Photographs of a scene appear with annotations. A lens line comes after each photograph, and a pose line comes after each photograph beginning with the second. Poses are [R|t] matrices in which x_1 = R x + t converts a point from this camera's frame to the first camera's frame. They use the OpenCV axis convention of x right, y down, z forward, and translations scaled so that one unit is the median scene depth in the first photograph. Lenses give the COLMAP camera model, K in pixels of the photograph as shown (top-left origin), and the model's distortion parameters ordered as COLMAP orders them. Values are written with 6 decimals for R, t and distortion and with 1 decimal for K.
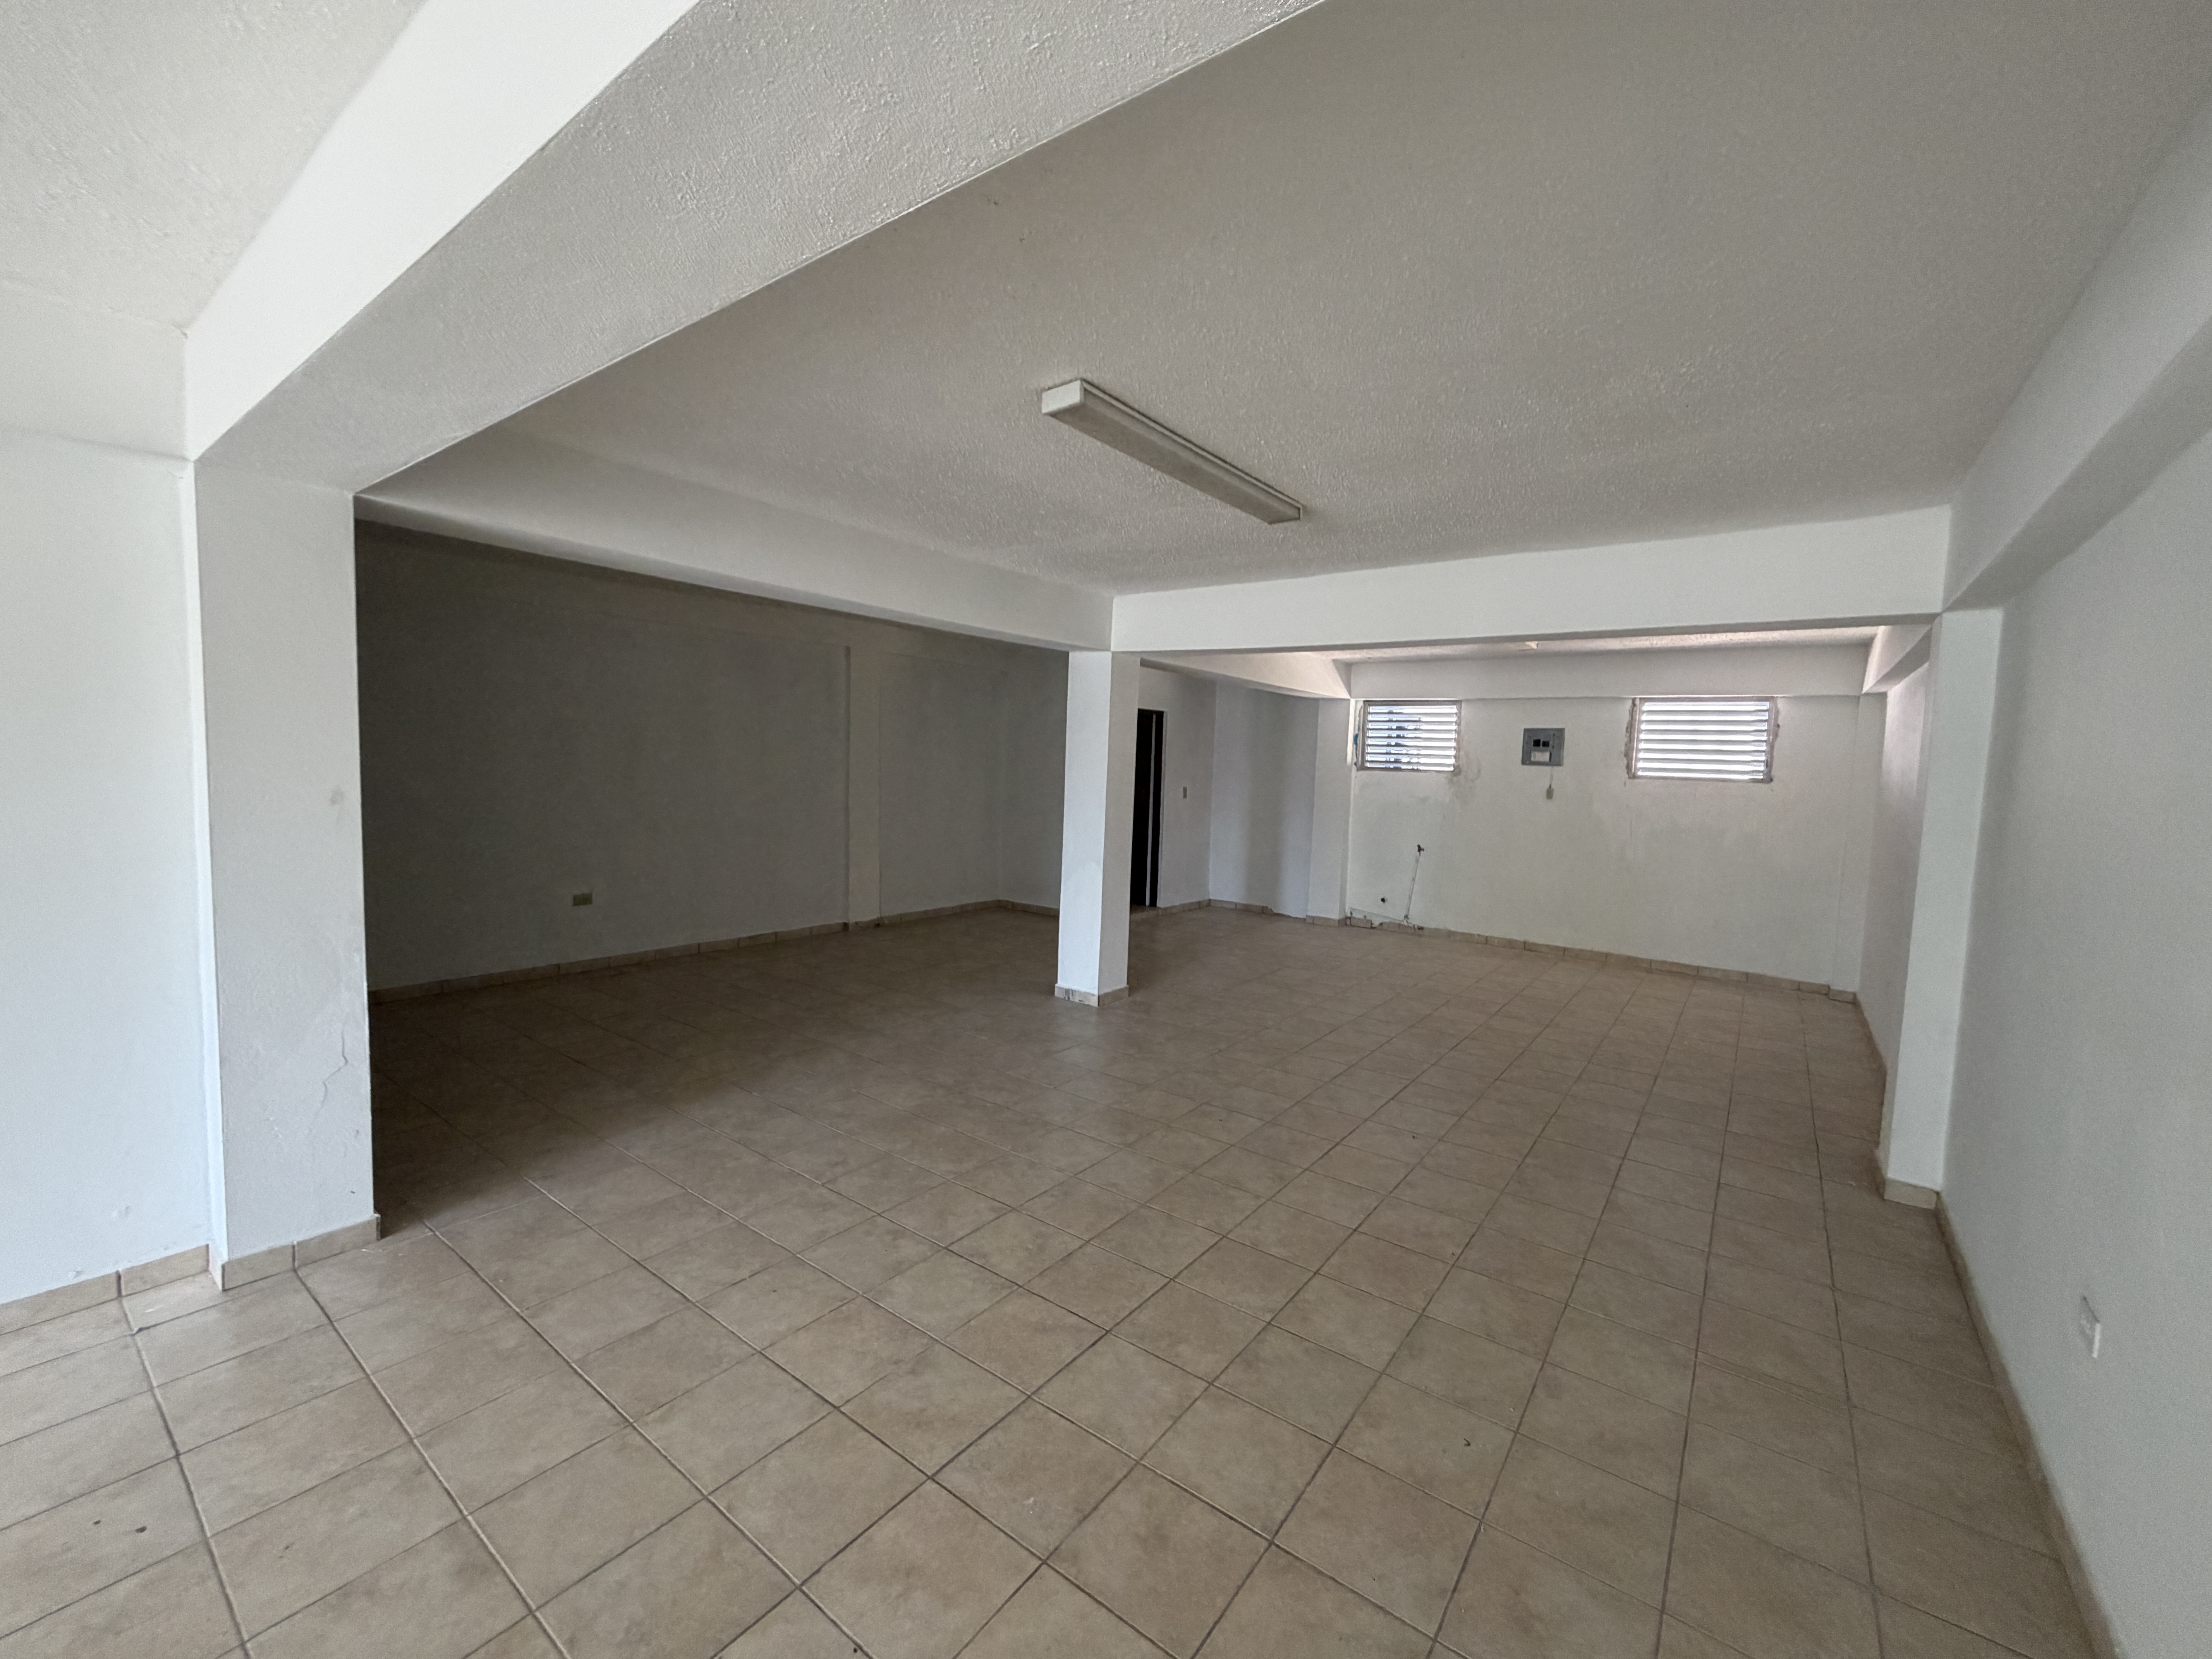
lens RADIAL K [[893.9, 0, 1105.3], [0, 893.9, 827.9], [0, 0, 1]] dist [-0.005923, 0.000419]
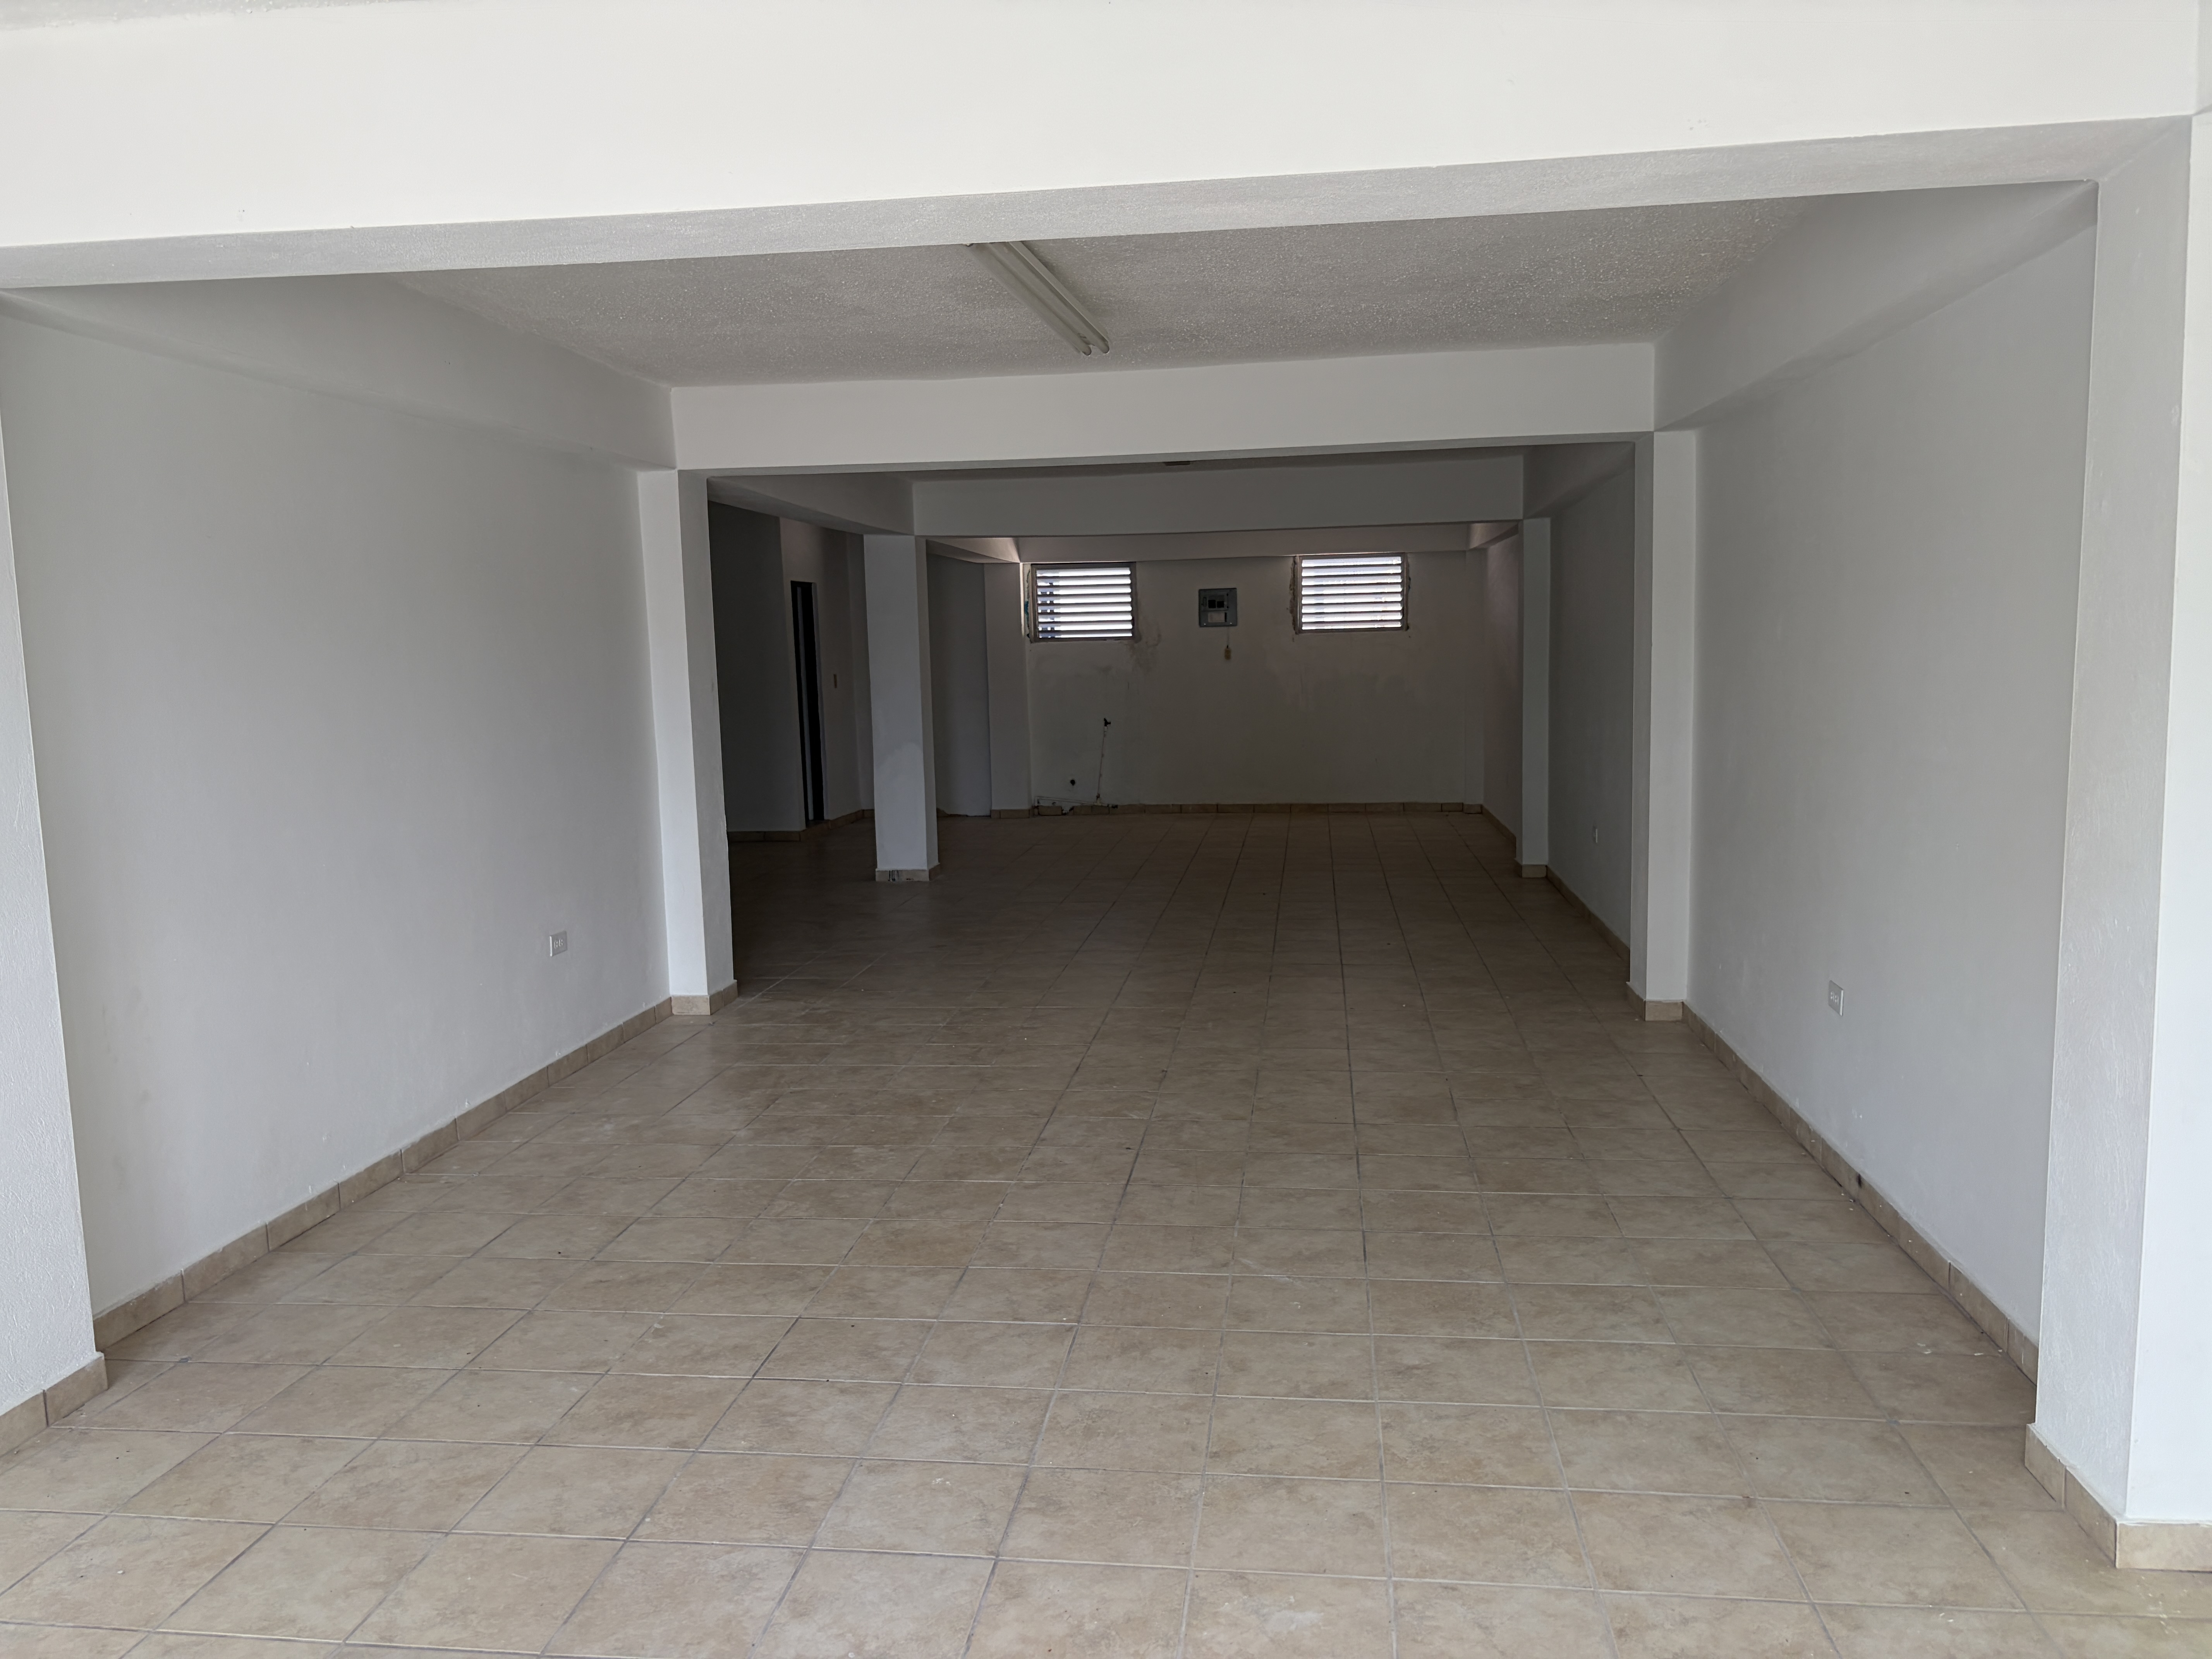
lens RADIAL K [[1630.0, 0, 1107.2], [0, 1630.0, 830.7], [0, 0, 1]] dist [0.004009, -0.001423]
pose [[0.868407, -0.112818, 0.482846, -0.528794], [0.093512, 0.993561, 0.063966, 0.029947], [-0.486954, -0.010396, 0.873366, -0.537001]]
